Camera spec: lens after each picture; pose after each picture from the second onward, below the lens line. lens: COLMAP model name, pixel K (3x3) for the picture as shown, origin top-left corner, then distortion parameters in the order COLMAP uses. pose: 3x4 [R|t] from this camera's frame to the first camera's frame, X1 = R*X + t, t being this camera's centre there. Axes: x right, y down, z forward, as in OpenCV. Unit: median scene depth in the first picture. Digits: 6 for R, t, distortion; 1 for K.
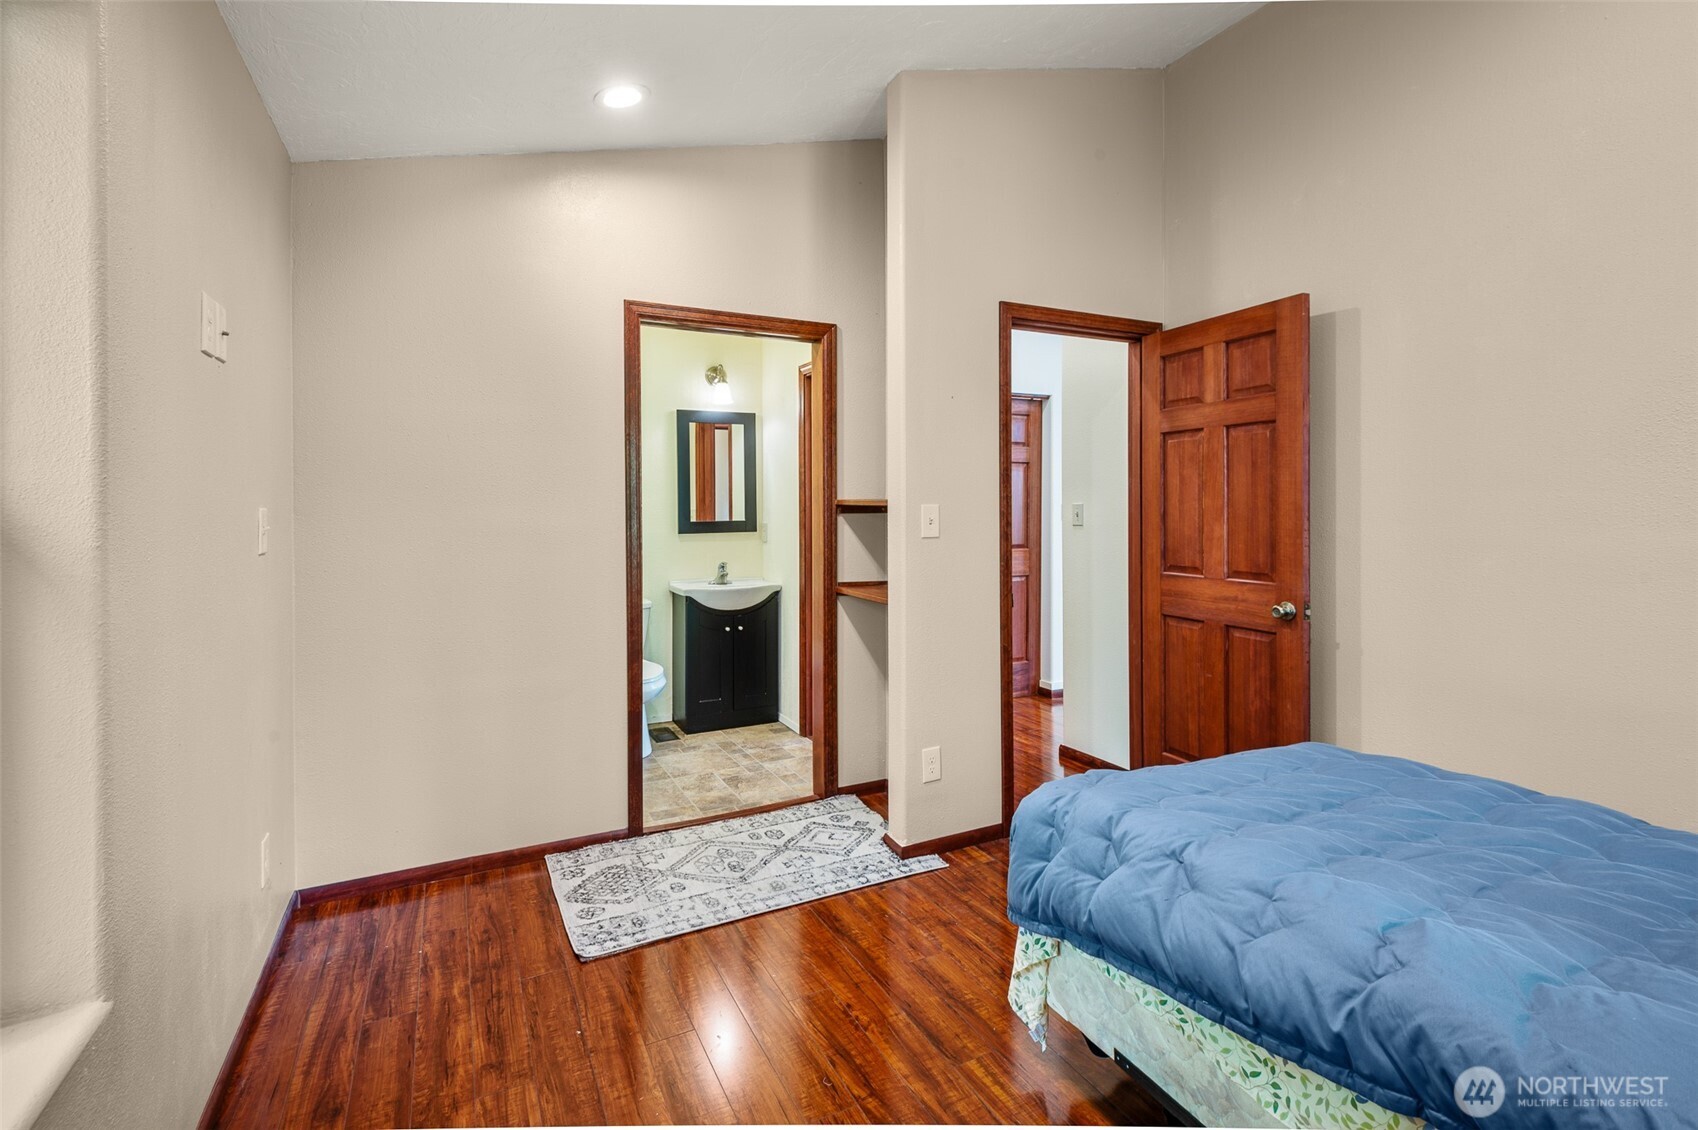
lens RADIAL K [[776.7, 0, 828.7], [0, 776.7, 510.0], [0, 0, 1]] dist [0.008219, -0.003319]
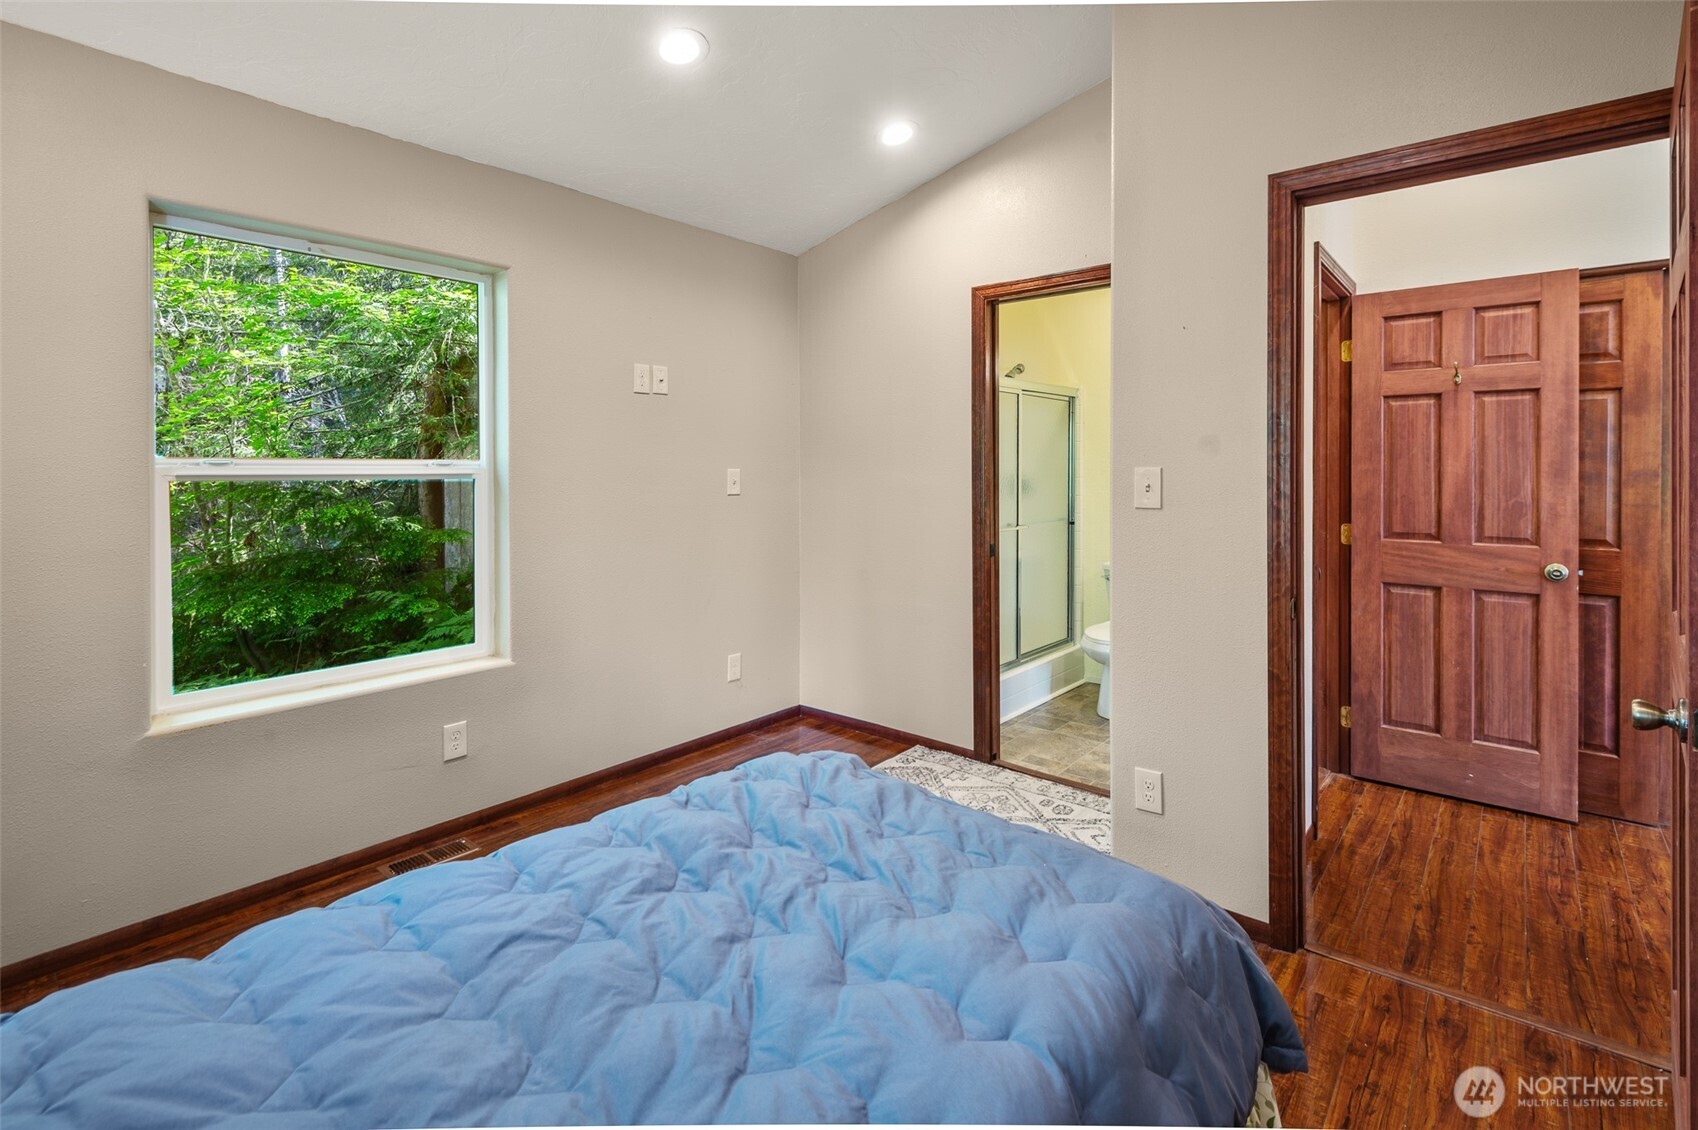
lens RADIAL K [[776.7, 0, 850.3], [0, 776.7, 479.0], [0, 0, 1]] dist [0.008219, -0.003319]
pose [[0.403722, 0.015855, -0.914744, 0.711465], [-0.007614, 0.999873, 0.013970, -0.004260], [0.914850, 0.001325, 0.403791, 0.376217]]
